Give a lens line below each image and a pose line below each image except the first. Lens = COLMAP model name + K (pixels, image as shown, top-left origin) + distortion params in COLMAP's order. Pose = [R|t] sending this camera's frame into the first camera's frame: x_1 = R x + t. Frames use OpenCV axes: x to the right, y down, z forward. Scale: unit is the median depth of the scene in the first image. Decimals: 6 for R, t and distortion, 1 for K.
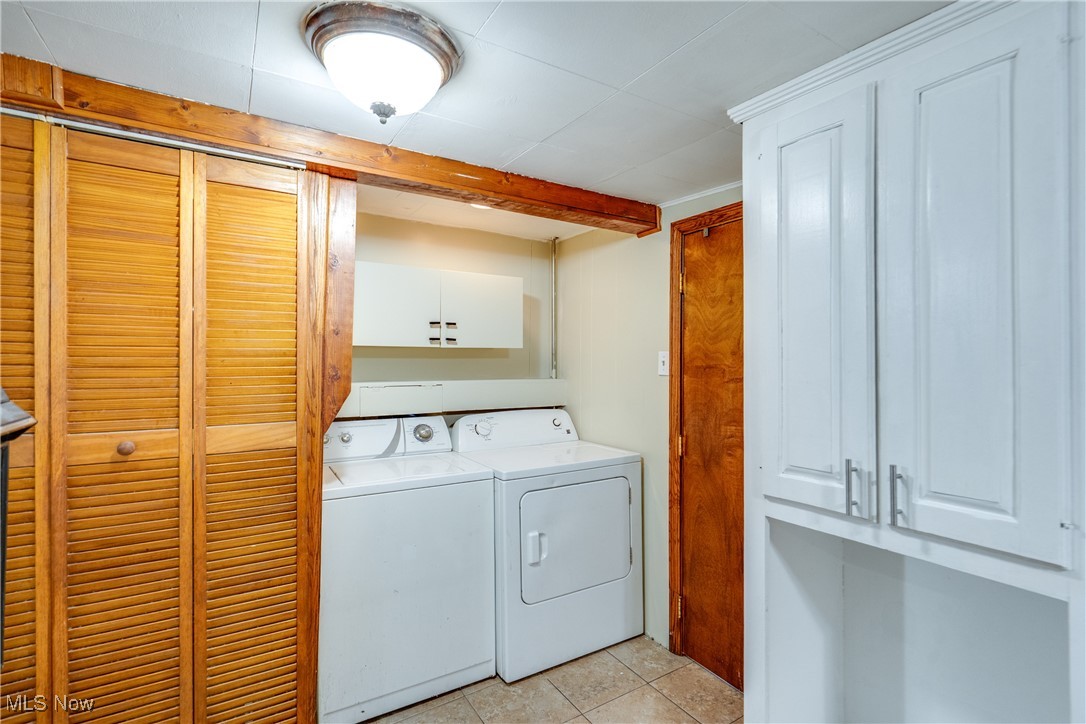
lens RADIAL K [[516.1, 0, 520.6], [0, 516.1, 364.1], [0, 0, 1]] dist [-0.002547, 0.000034]
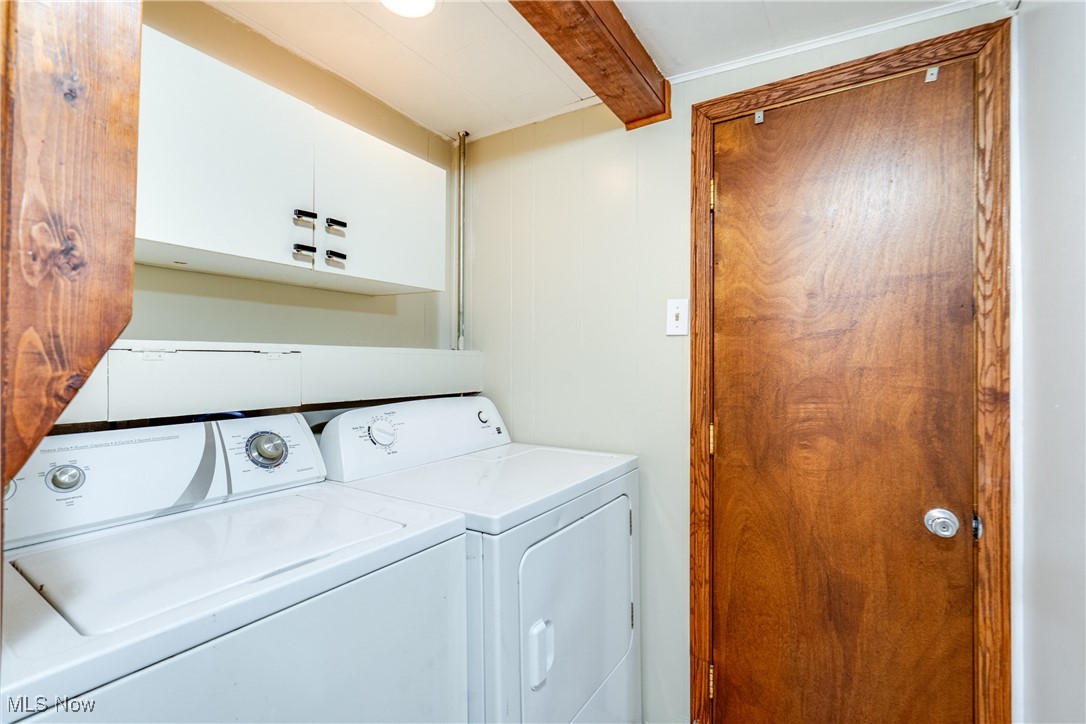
lens RADIAL K [[516.1, 0, 520.6], [0, 516.1, 364.1], [0, 0, 1]] dist [-0.002547, 0.000034]
pose [[0.899409, -0.004109, 0.437090, -0.214570], [0.005293, 0.999985, -0.001493, 0.064867], [-0.437077, 0.003656, 0.899417, 0.538546]]
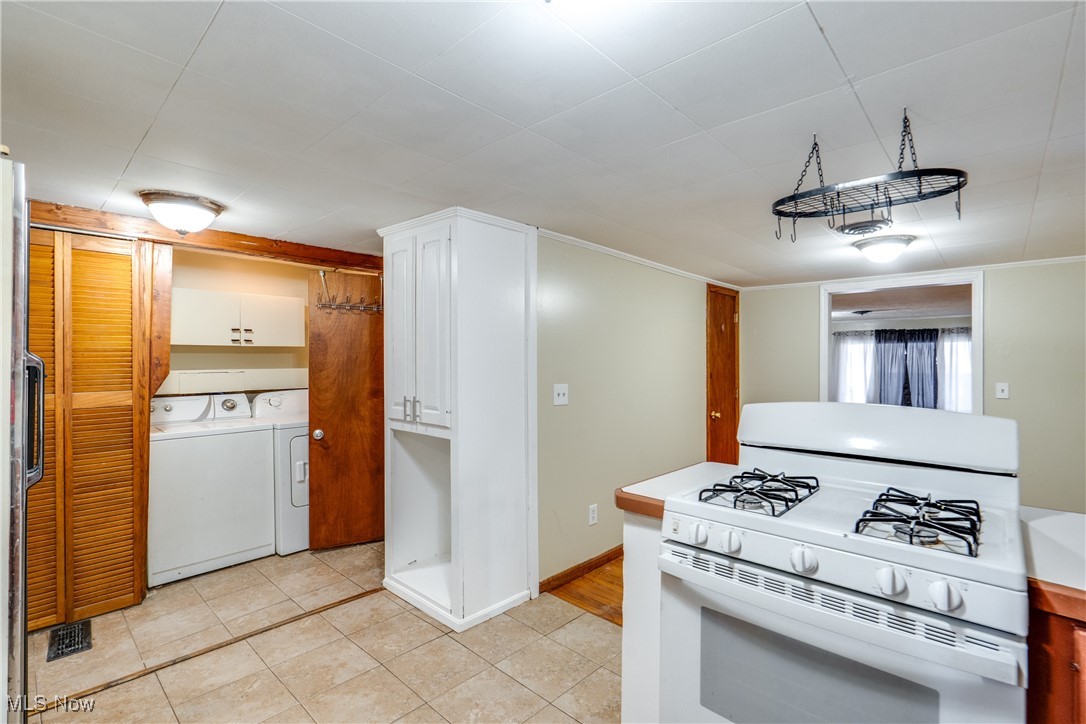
lens RADIAL K [[503.0, 0, 498.4], [0, 503.0, 363.8], [0, 0, 1]] dist [-0.000673, -0.000115]
pose [[0.971489, -0.003662, 0.237055, 0.244354], [0.001981, 0.999971, 0.007330, 0.010505], [-0.237075, -0.006651, 0.971469, -0.633554]]
